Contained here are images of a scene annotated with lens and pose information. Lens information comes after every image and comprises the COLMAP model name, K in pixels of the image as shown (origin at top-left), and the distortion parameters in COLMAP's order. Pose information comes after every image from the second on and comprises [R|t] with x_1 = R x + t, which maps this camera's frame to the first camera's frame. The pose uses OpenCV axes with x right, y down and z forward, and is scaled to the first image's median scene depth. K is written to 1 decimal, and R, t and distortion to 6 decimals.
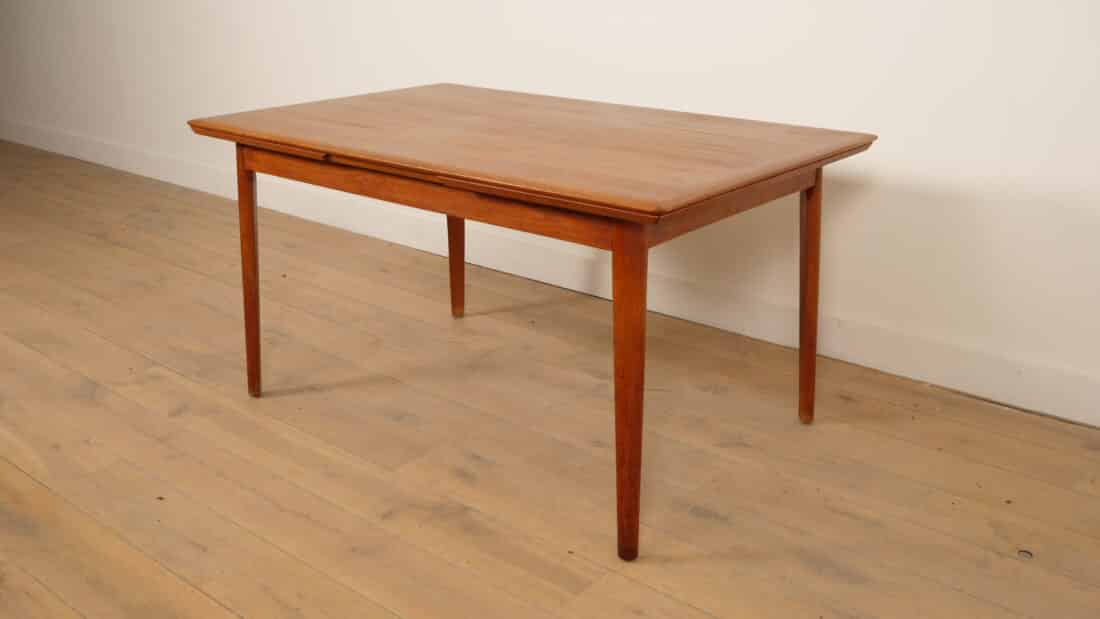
lens RADIAL K [[1043.0, 0, 549.0], [0, 1043.0, 309.3], [0, 0, 1]] dist [-0.012357, 0.000000]
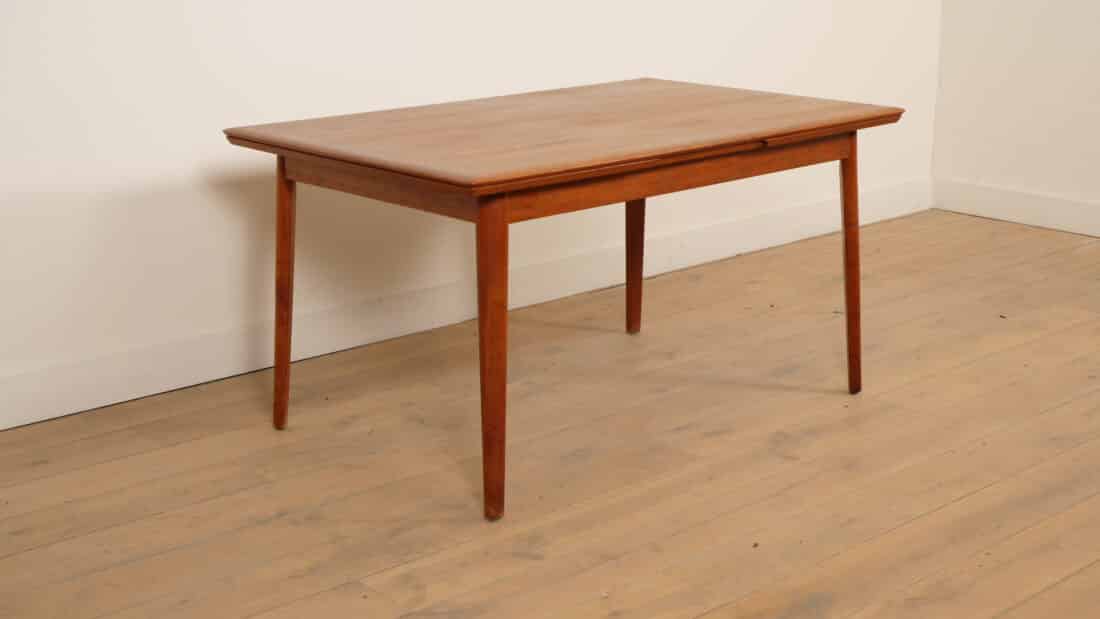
lens RADIAL K [[1590.6, 0, 553.2], [0, 1590.6, 306.7], [0, 0, 1]] dist [0.029025, 0.000000]
pose [[0.132069, -0.256179, 0.957565, -1.533069], [0.338571, 0.919587, 0.199323, -0.318178], [-0.931626, 0.297879, 0.208184, 0.743564]]
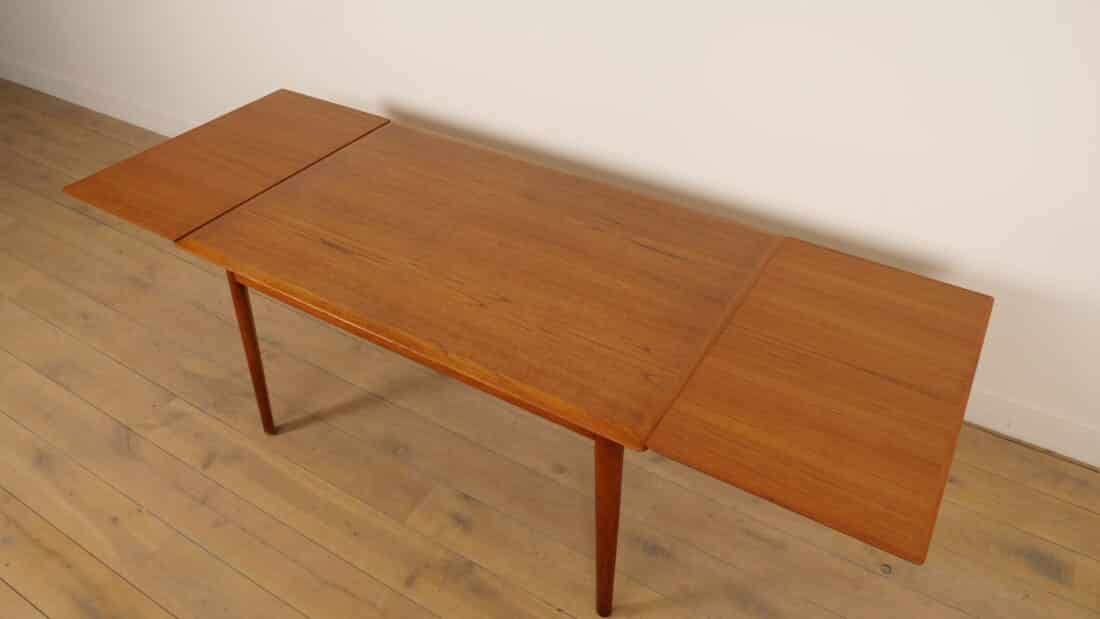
lens RADIAL K [[805.5, 0, 548.1], [0, 805.5, 304.4], [0, 0, 1]] dist [-0.033072, 0.001508]
pose [[0.989465, -0.087423, 0.115392, -0.063849], [0.047465, 0.948922, 0.311919, -0.370463], [-0.136767, -0.303156, 0.943075, 0.141470]]
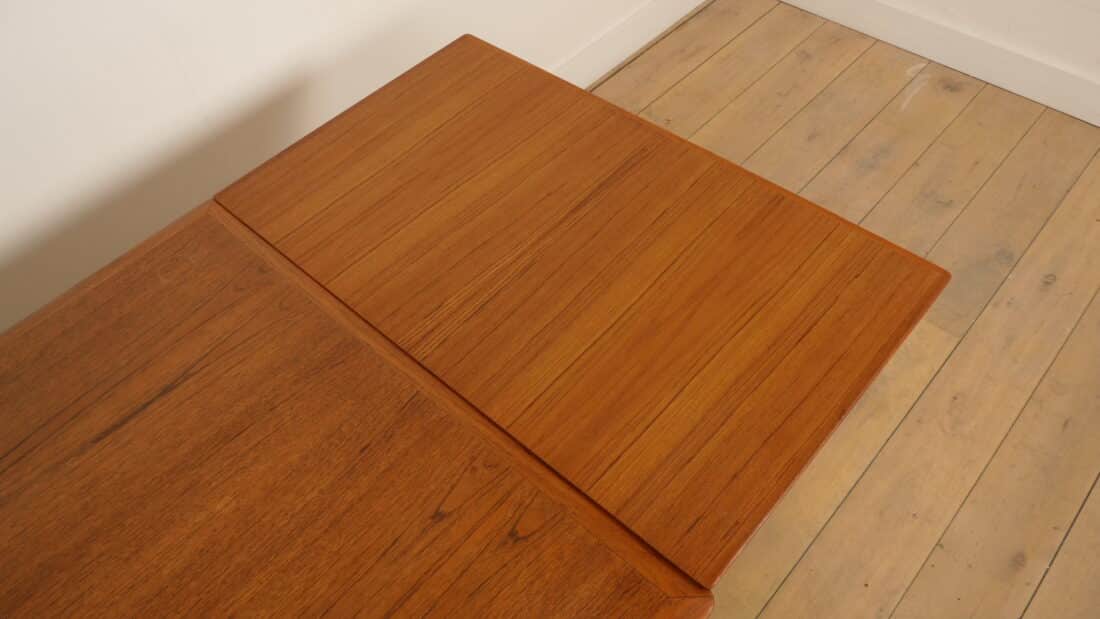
lens RADIAL K [[805.5, 0, 549.5], [0, 805.5, 313.9], [0, 0, 1]] dist [-0.033072, 0.001508]
pose [[0.045938, -0.780602, 0.623338, -0.037531], [0.392180, 0.587990, 0.707434, -0.372053], [-0.918741, 0.211963, 0.333147, 0.624357]]
